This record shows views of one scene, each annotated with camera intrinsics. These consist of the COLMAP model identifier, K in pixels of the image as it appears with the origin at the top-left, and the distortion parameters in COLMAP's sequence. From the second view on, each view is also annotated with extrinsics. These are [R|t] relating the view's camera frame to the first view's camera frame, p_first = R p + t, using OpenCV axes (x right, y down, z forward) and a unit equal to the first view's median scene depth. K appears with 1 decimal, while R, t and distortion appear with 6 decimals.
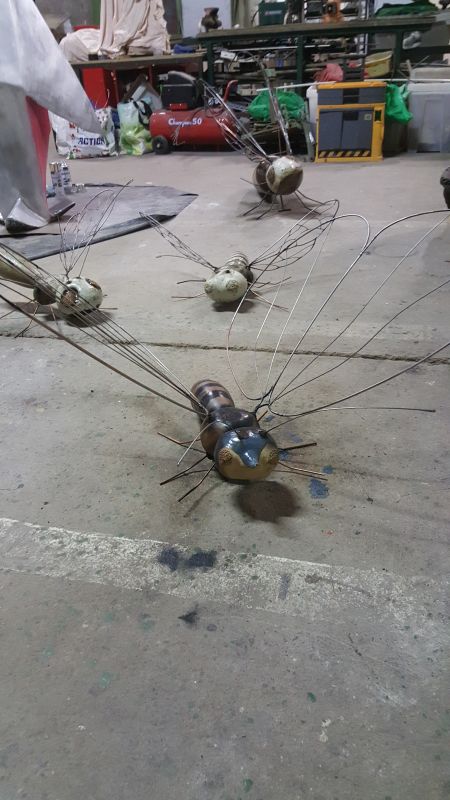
lens RADIAL K [[591.9, 0, 231.0], [0, 591.9, 395.0], [0, 0, 1]] dist [0.107996, -0.182784]
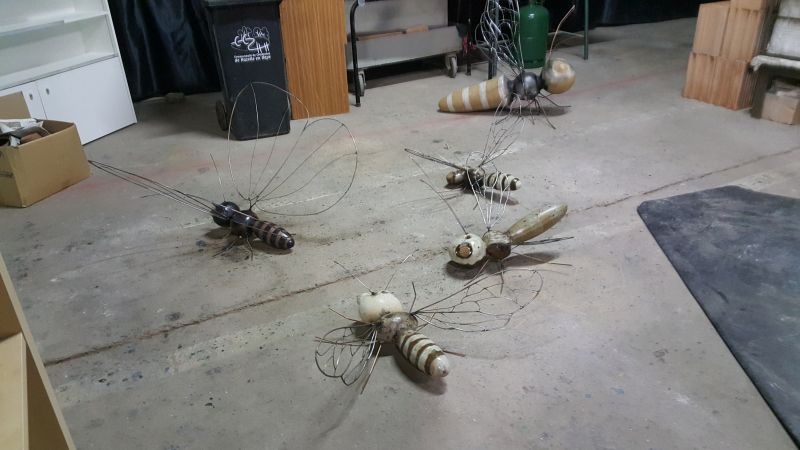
lens RADIAL K [[591.9, 0, 380.8], [0, 591.9, 234.7], [0, 0, 1]] dist [0.107996, -0.182784]
pose [[-0.768898, 0.368991, -0.522150, 0.704817], [-0.240900, 0.589286, 0.771174, -1.562947], [0.592252, 0.718740, -0.364211, 1.971090]]
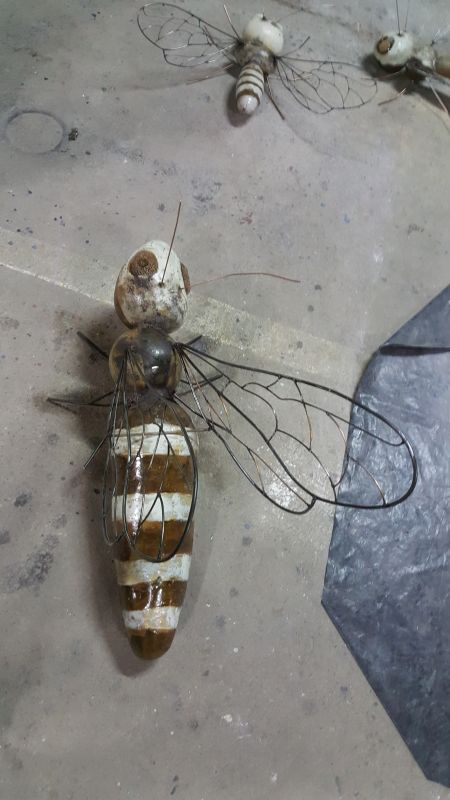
lens RADIAL K [[591.9, 0, 220.7], [0, 591.9, 405.2], [0, 0, 1]] dist [0.107996, -0.182784]
pose [[-0.992216, -0.081241, -0.094383, 0.172394], [-0.084591, -0.116525, 0.989579, -1.983428], [-0.091393, 0.989859, 0.108746, 2.366352]]
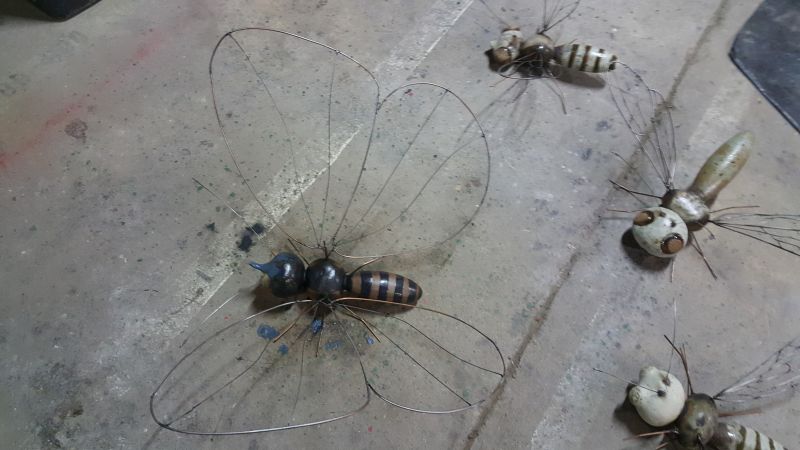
lens RADIAL K [[591.9, 0, 377.2], [0, 591.9, 231.6], [0, 0, 1]] dist [0.107996, -0.182784]
pose [[-0.350066, 0.838504, -0.417570, 0.399924], [-0.490254, 0.215846, 0.844430, -1.080723], [0.798189, 0.500321, 0.335519, 0.561141]]
